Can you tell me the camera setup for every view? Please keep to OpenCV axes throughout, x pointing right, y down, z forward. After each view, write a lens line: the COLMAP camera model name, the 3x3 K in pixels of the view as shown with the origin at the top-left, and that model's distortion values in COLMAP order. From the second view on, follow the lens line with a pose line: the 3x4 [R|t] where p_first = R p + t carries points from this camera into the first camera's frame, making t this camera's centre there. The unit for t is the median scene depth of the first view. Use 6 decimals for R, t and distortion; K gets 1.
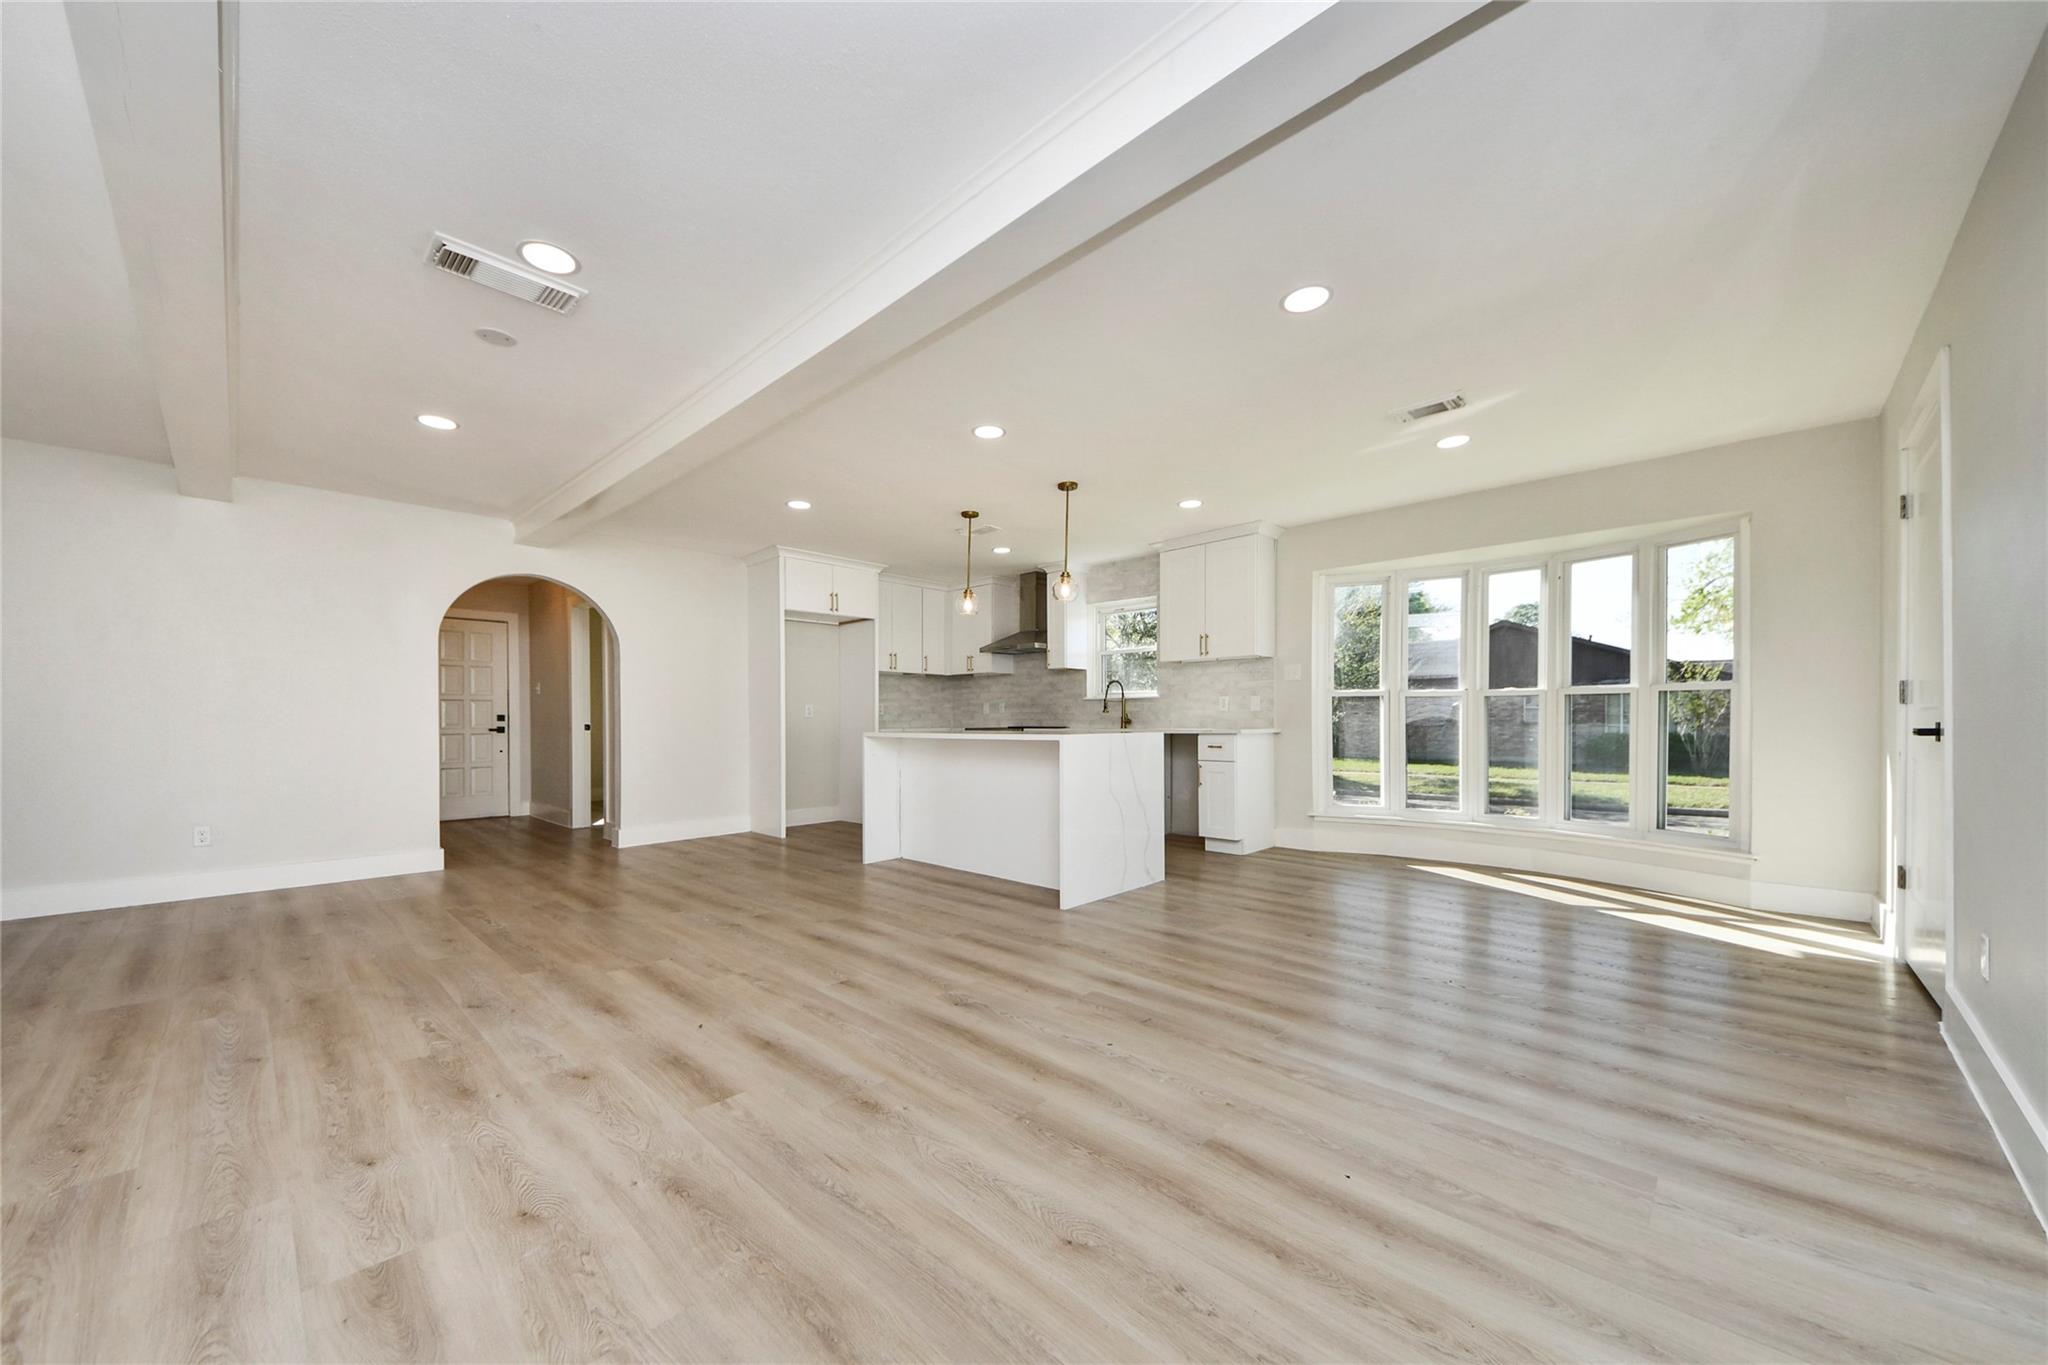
lens RADIAL K [[721.6, 0, 1023.7], [0, 721.6, 685.5], [0, 0, 1]] dist [0.050870, -0.019523]
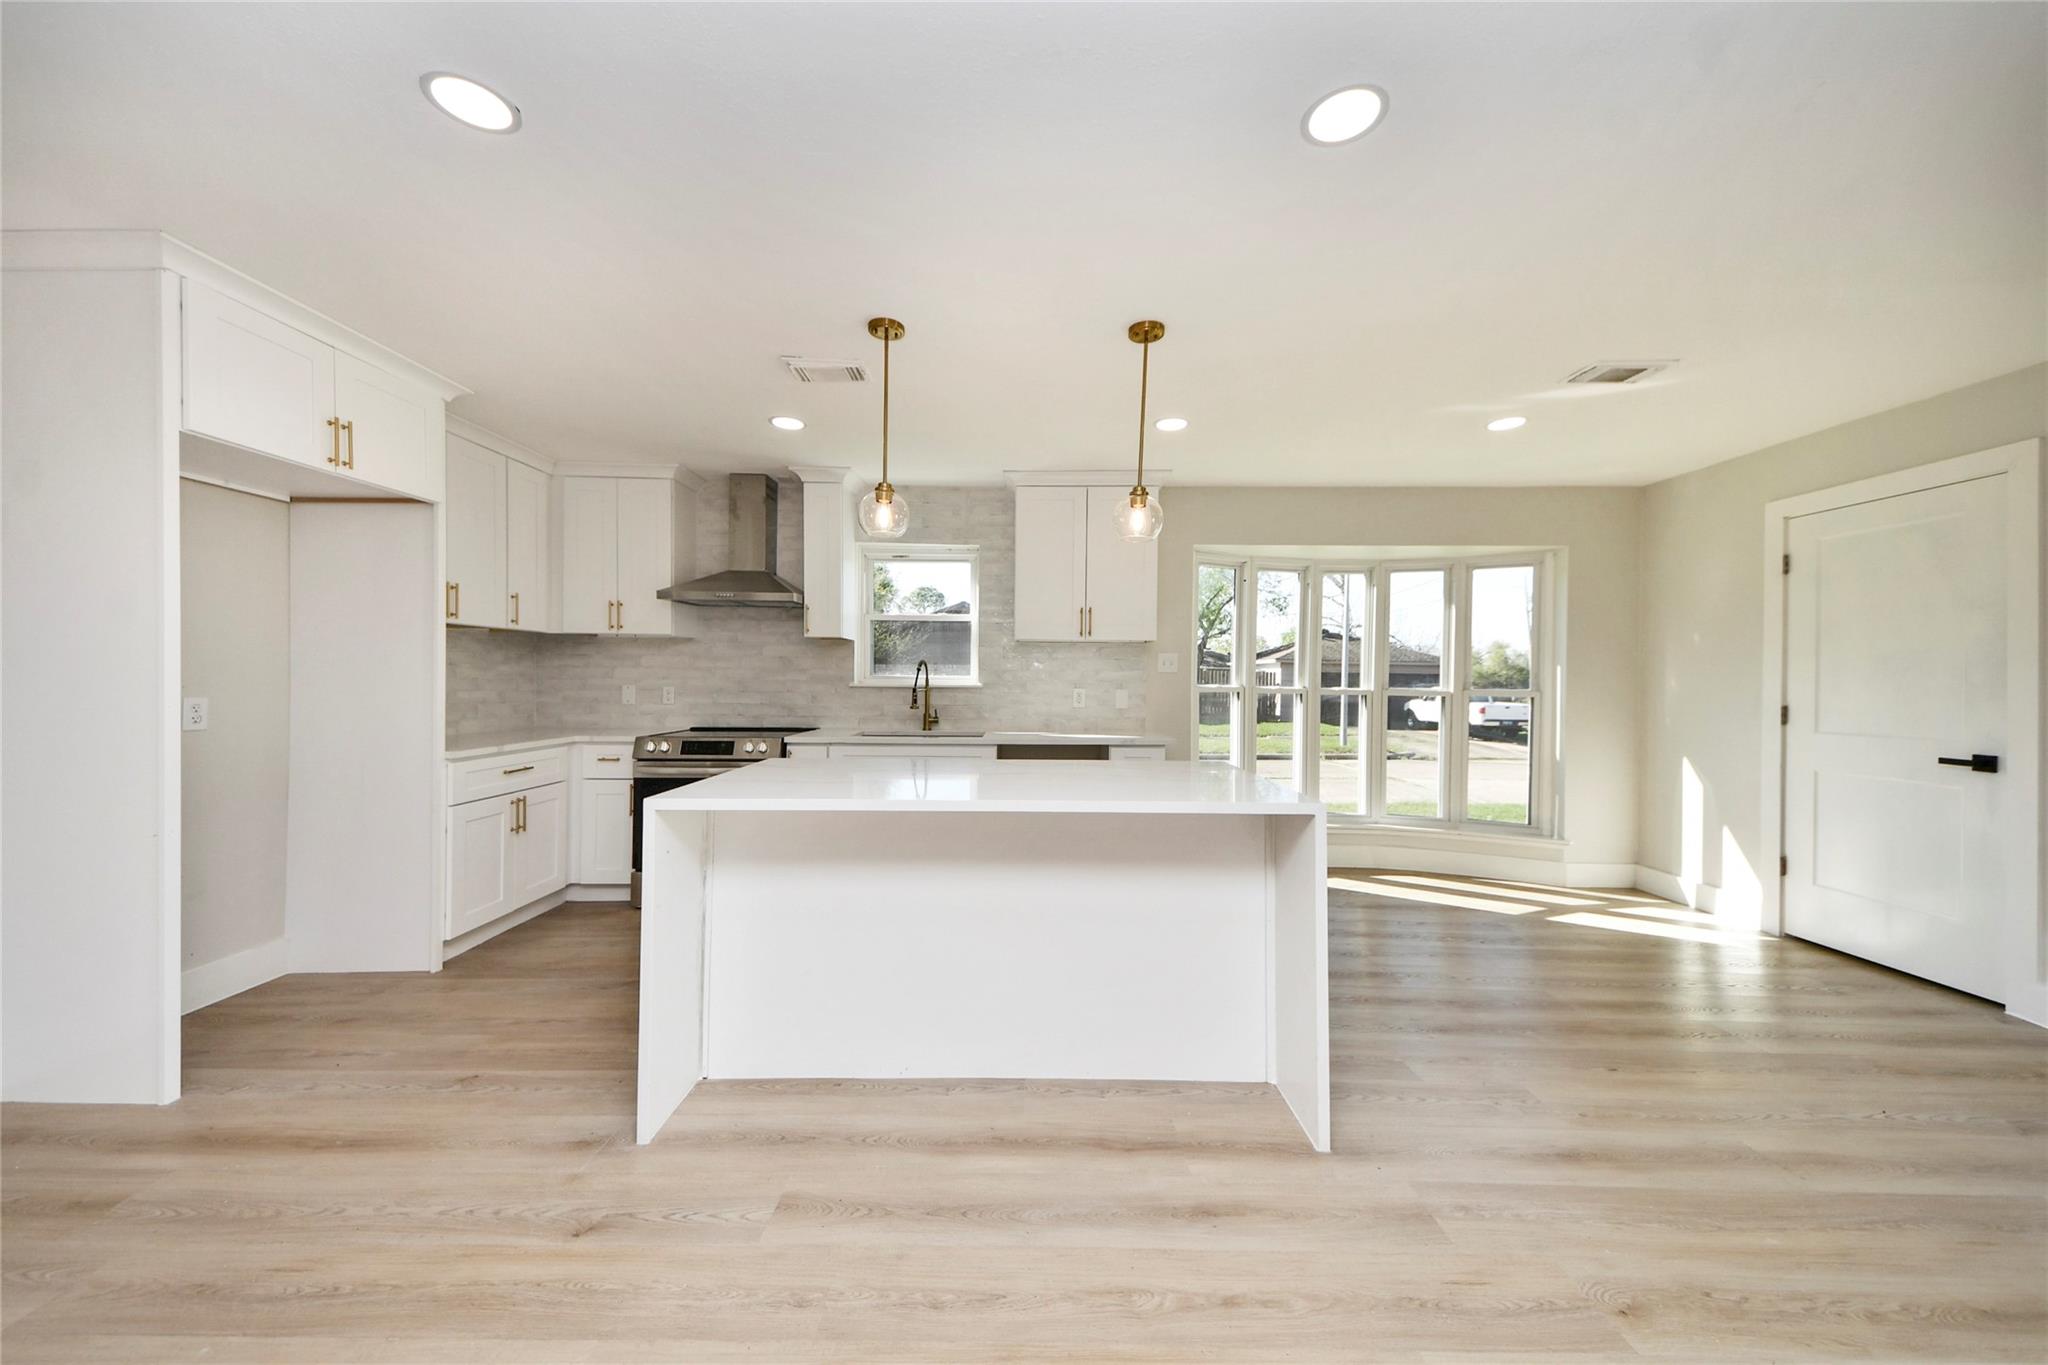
lens RADIAL K [[721.6, 0, 1023.7], [0, 721.6, 685.5], [0, 0, 1]] dist [0.050870, -0.019523]
pose [[0.740970, 0.008076, 0.671489, -0.290805], [-0.044595, 0.998312, 0.037203, -0.015567], [-0.670056, -0.057512, 0.740080, 0.491090]]
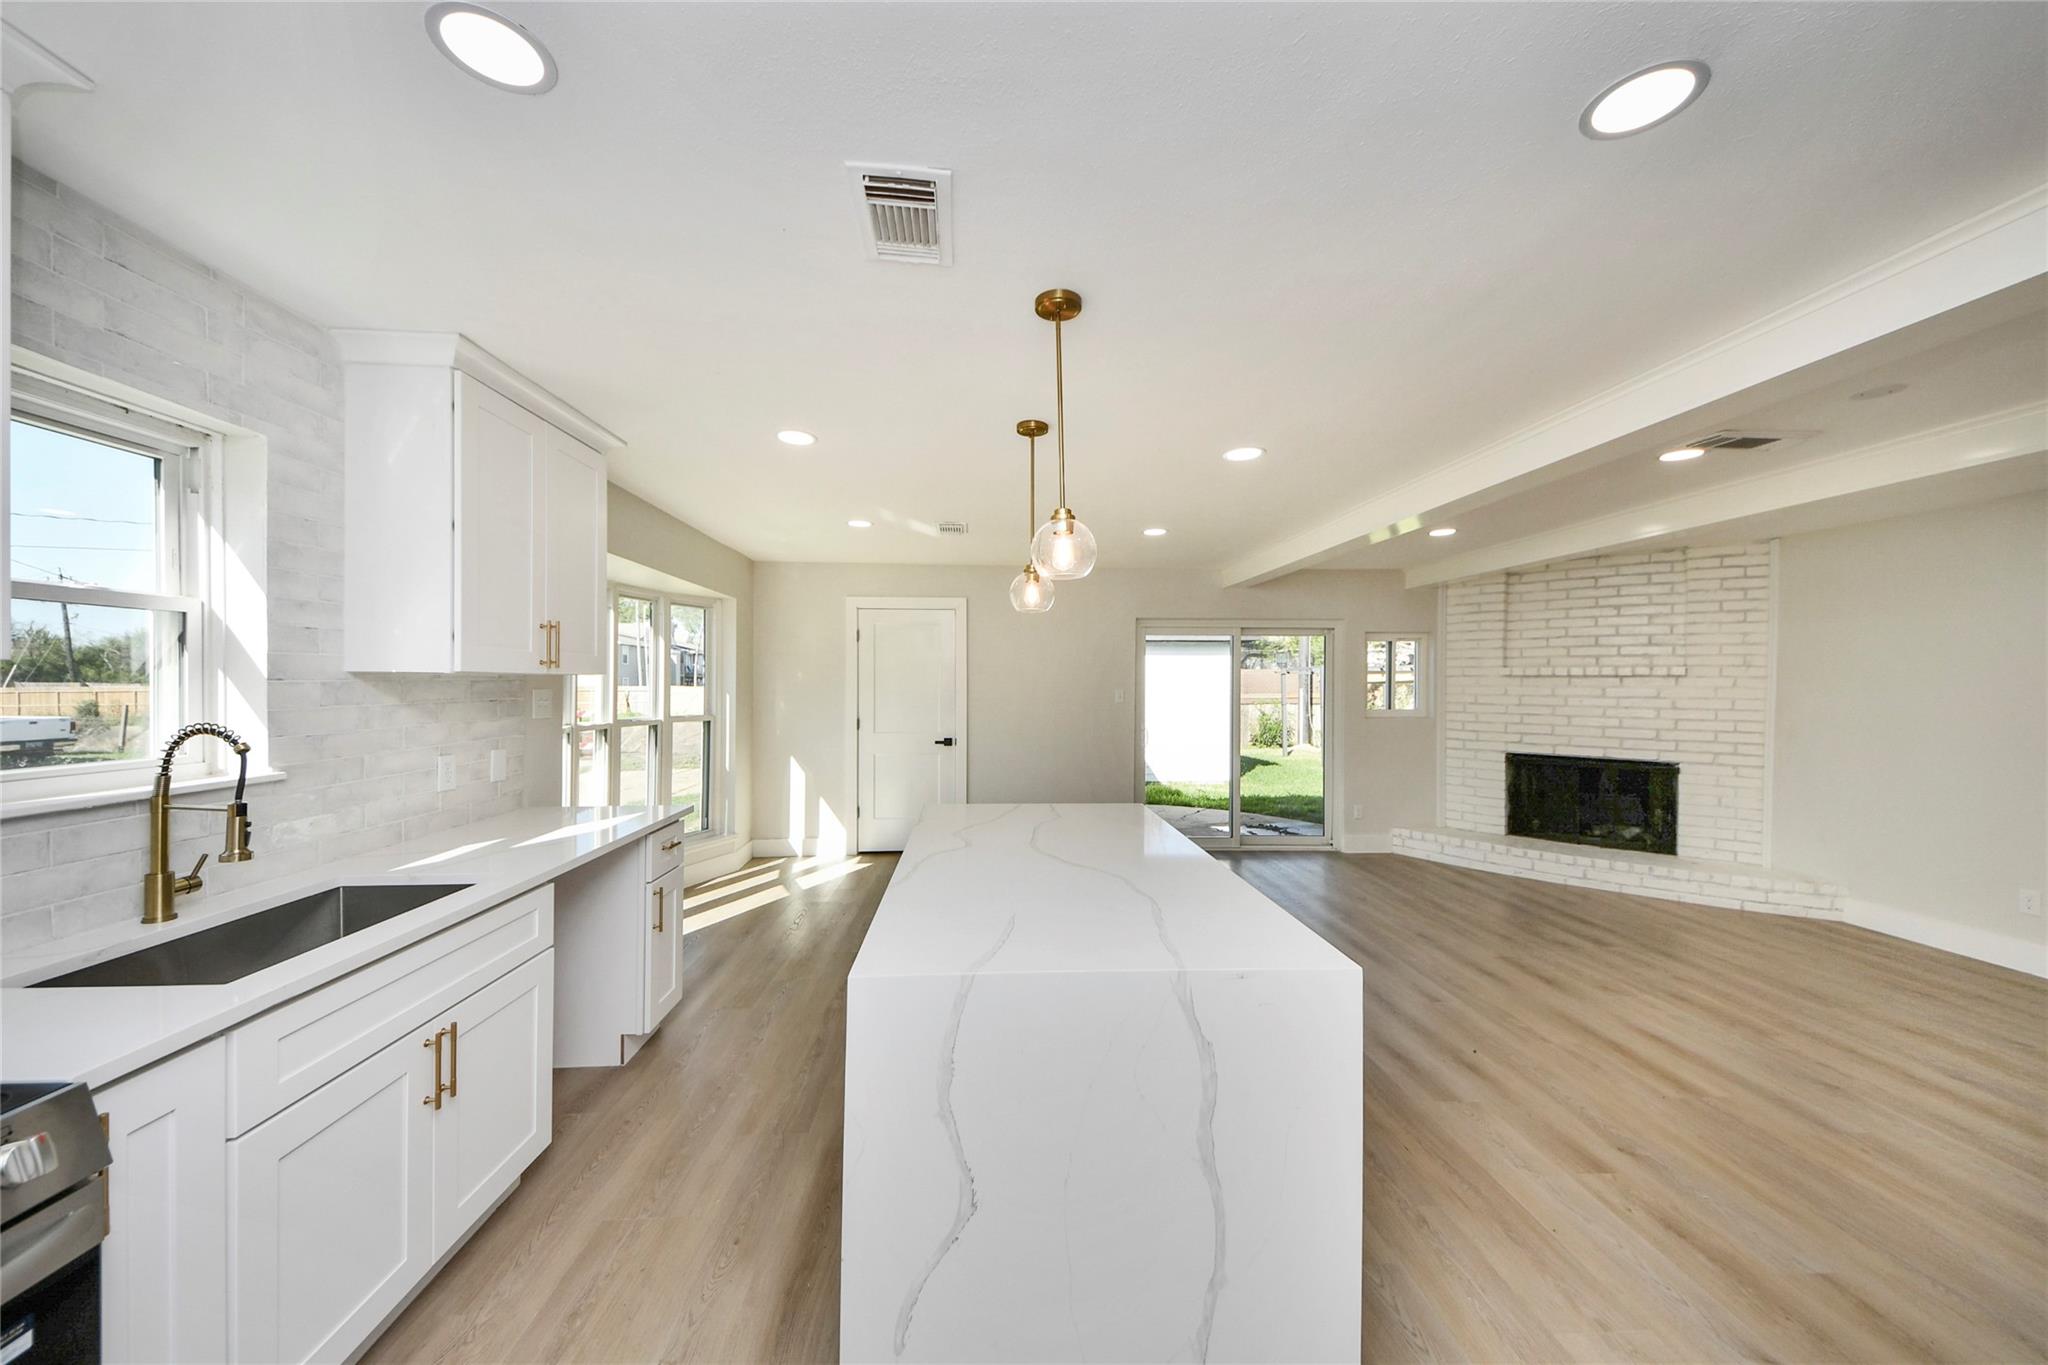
lens RADIAL K [[721.6, 0, 1023.7], [0, 721.6, 685.5], [0, 0, 1]] dist [0.050870, -0.019523]
pose [[-0.717649, -0.000725, 0.696405, -0.286636], [-0.033192, 0.998899, -0.033164, -0.024733], [-0.695614, -0.046915, -0.716883, 1.117741]]
